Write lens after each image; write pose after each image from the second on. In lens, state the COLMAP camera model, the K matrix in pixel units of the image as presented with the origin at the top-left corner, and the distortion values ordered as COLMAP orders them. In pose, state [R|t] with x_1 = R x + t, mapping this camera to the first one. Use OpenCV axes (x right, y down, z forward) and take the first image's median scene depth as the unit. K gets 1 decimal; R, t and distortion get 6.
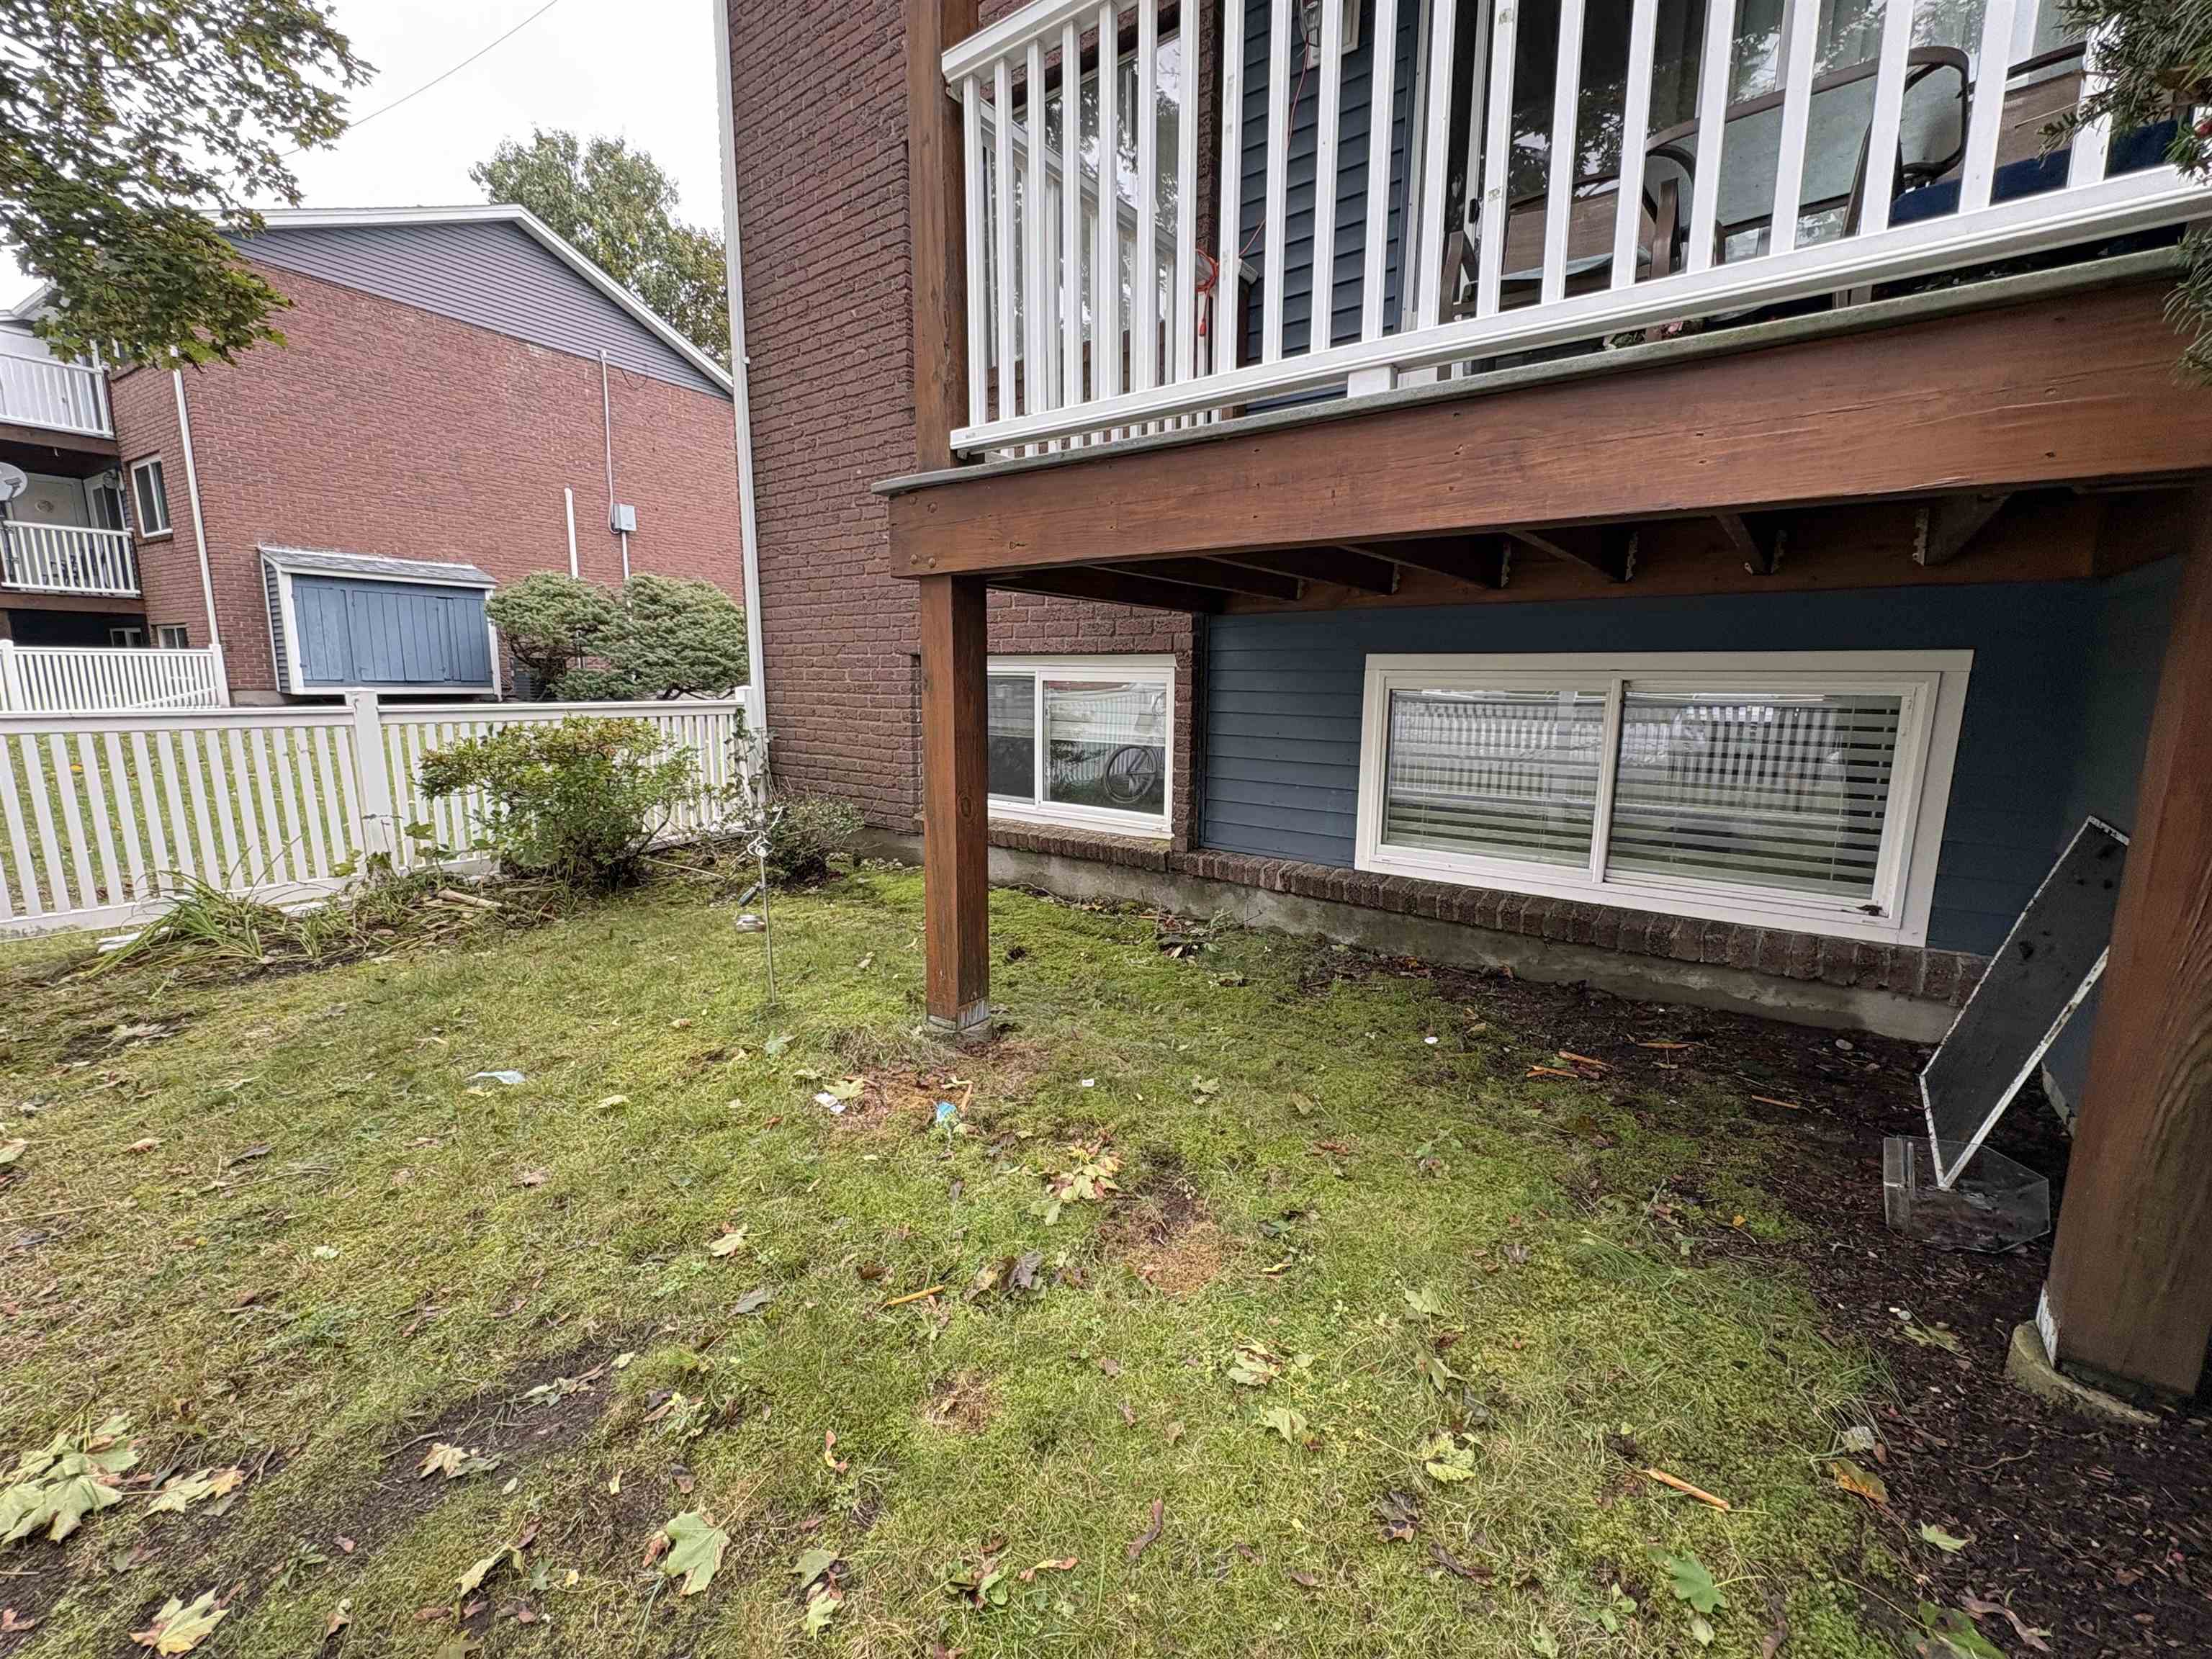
lens RADIAL K [[926.0, 0, 1106.0], [0, 926.0, 829.5], [0, 0, 1]] dist [0.000016, 0.000134]
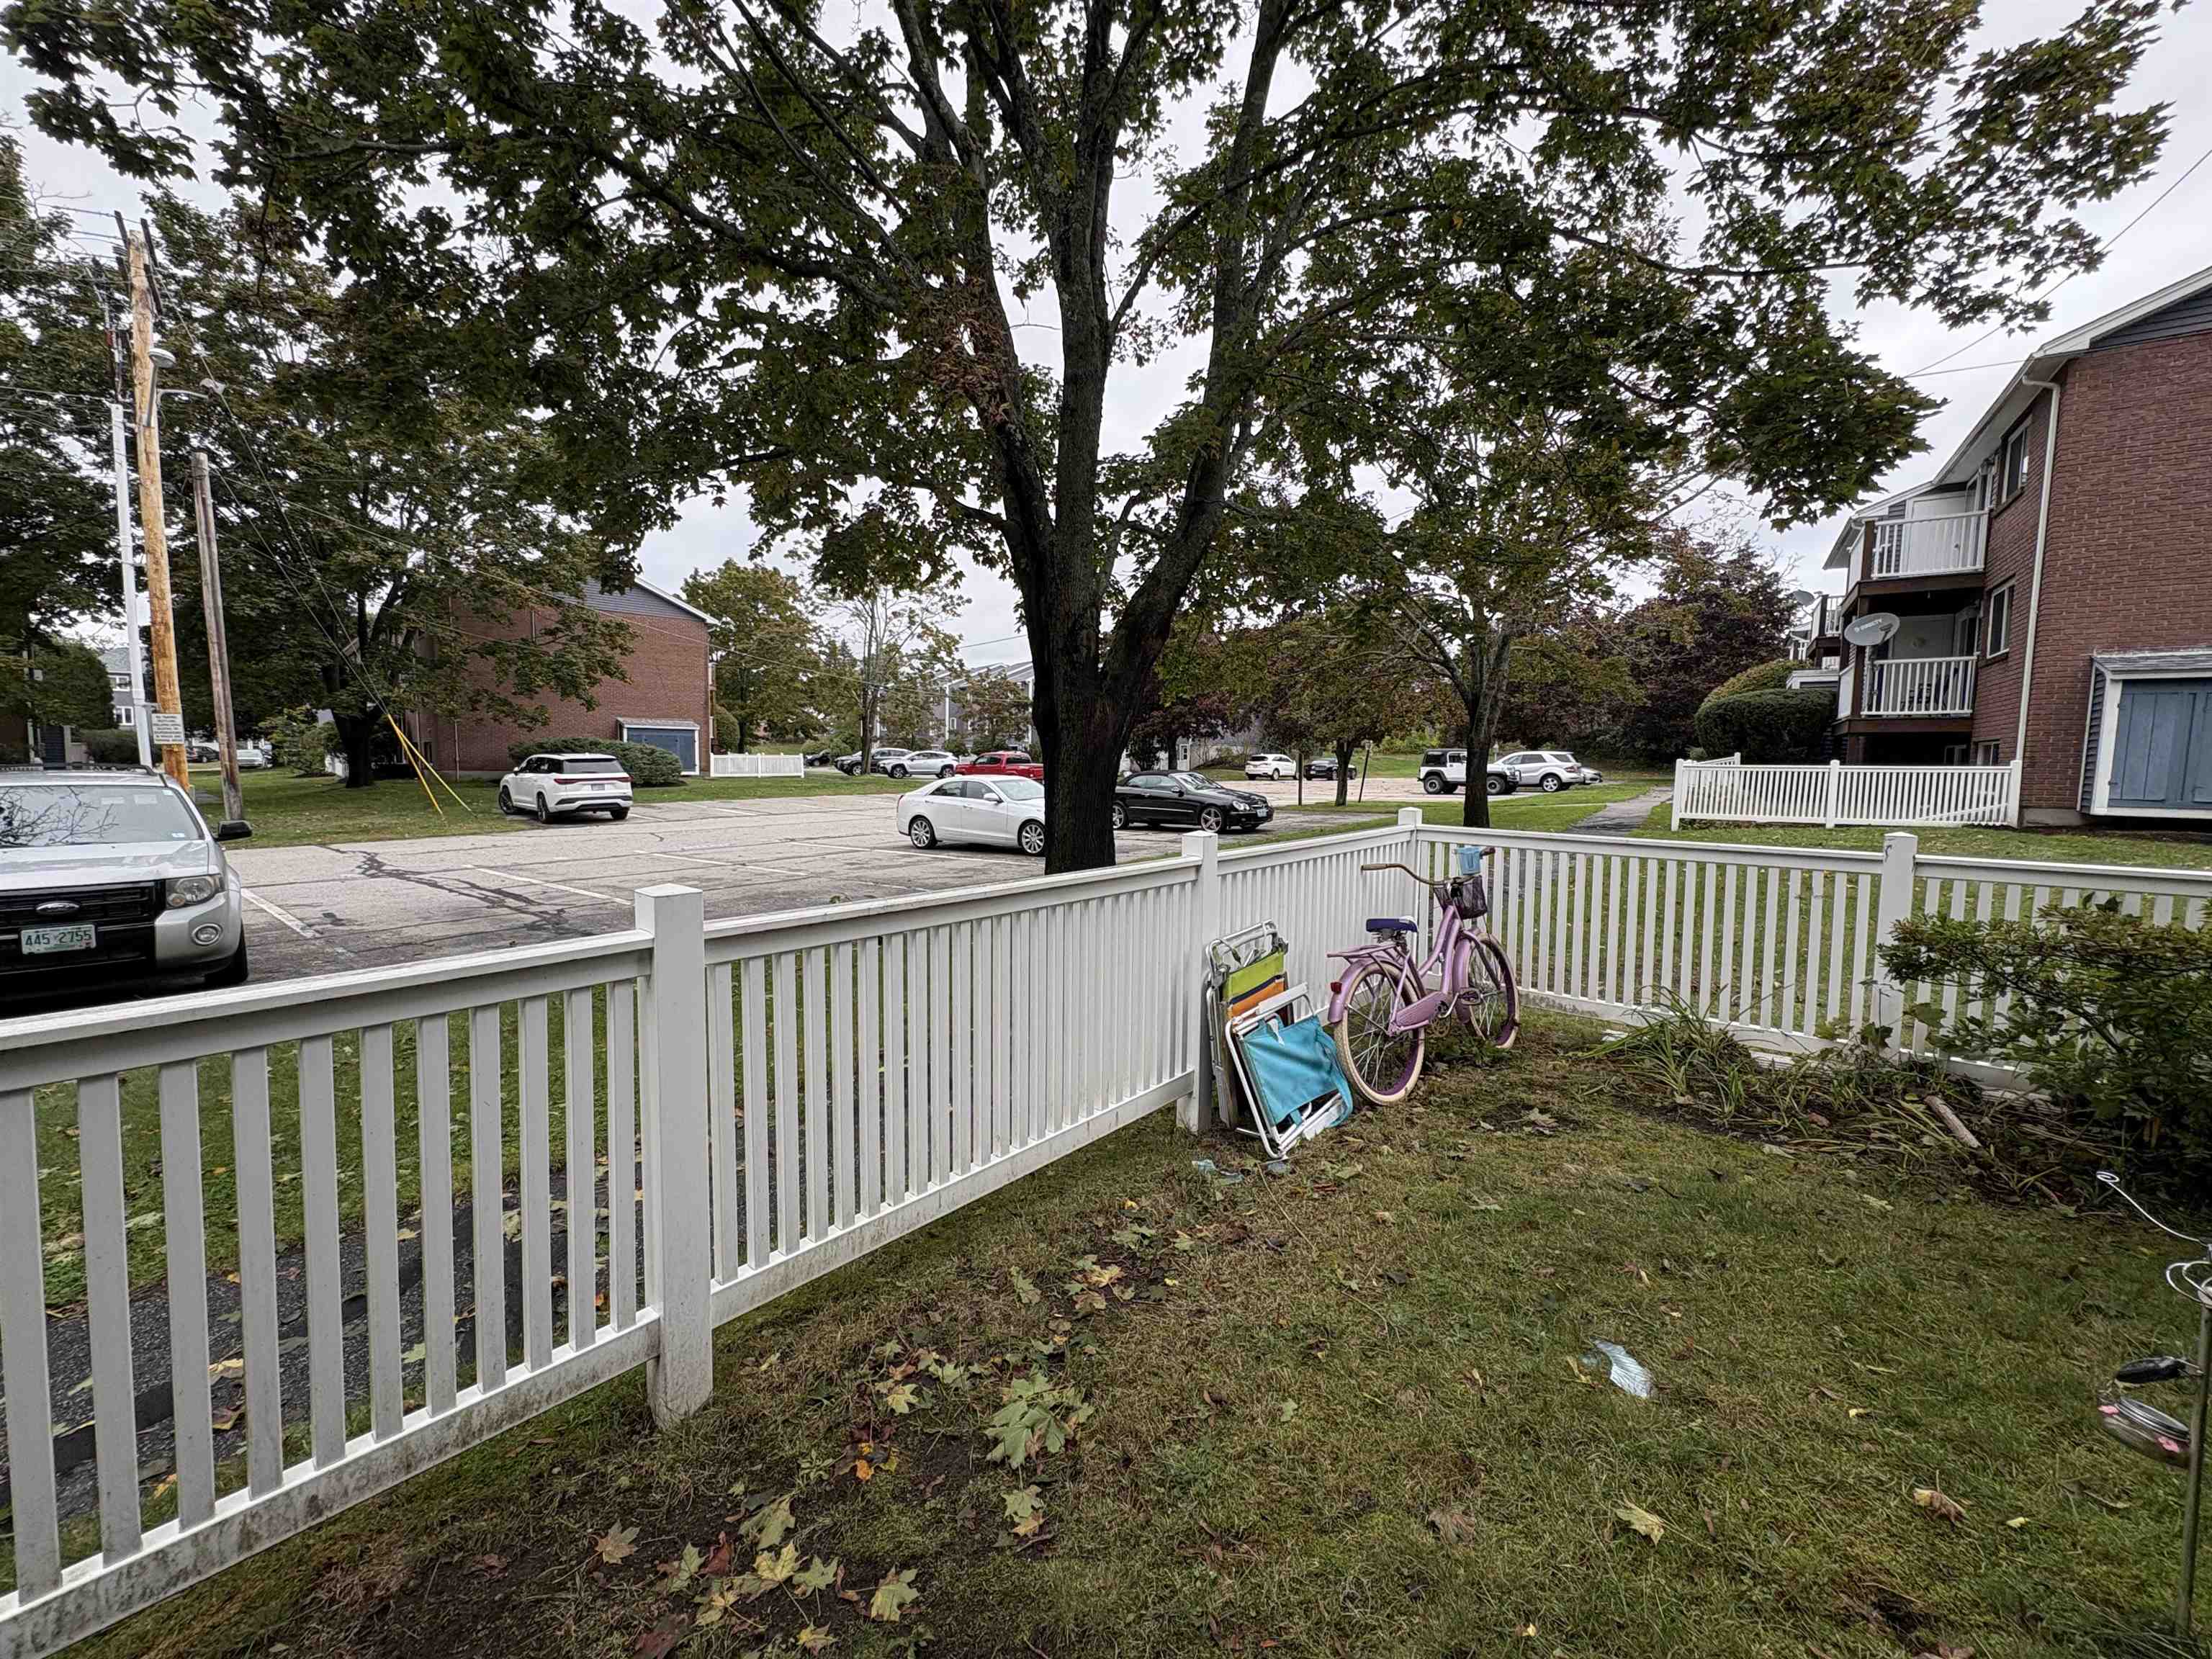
lens RADIAL K [[878.6, 0, 1106.0], [0, 878.6, 829.5], [0, 0, 1]] dist [-0.000066, 0.000233]
pose [[-0.047447, 0.068742, -0.996506, 0.010660], [-0.177735, 0.981128, 0.076144, -0.028367], [0.982934, 0.180726, -0.034333, 0.101307]]
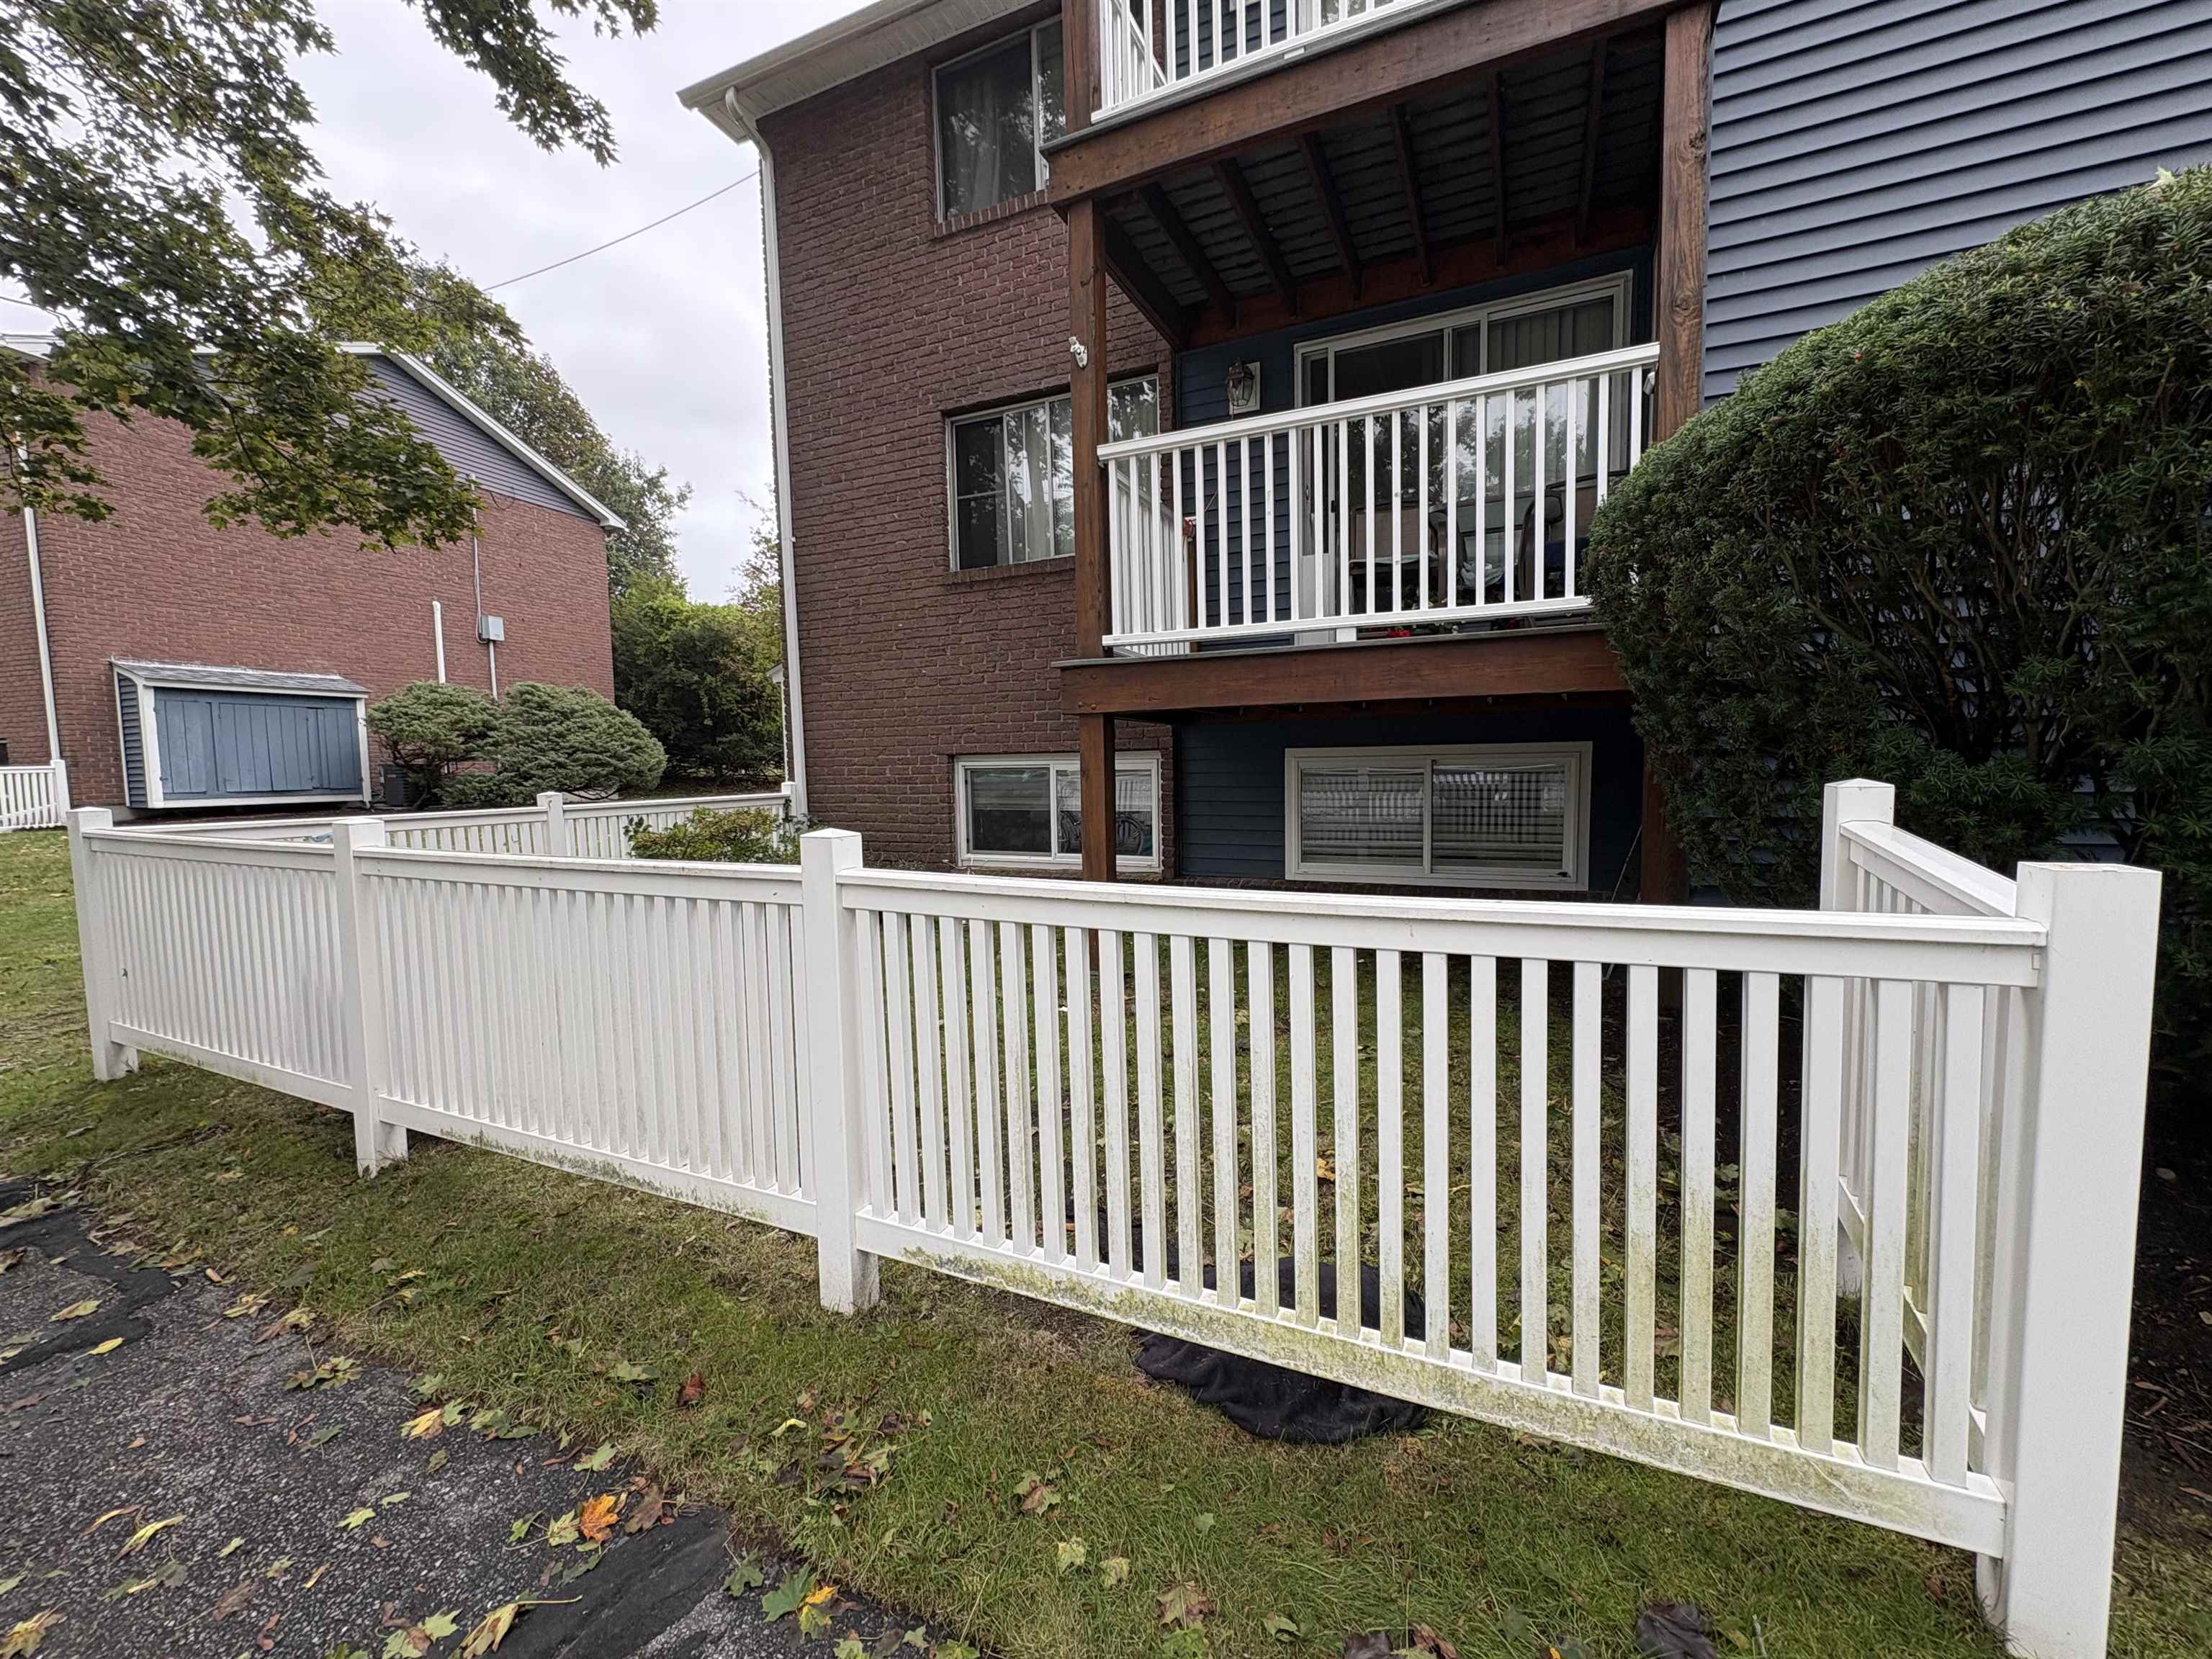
lens RADIAL K [[878.6, 0, 1106.0], [0, 878.6, 829.5], [0, 0, 1]] dist [-0.000066, 0.000233]
pose [[0.974020, -0.046228, 0.221692, -0.103904], [0.065265, 0.994710, -0.079326, 0.015964], [-0.216852, 0.091734, 0.971885, -0.120233]]
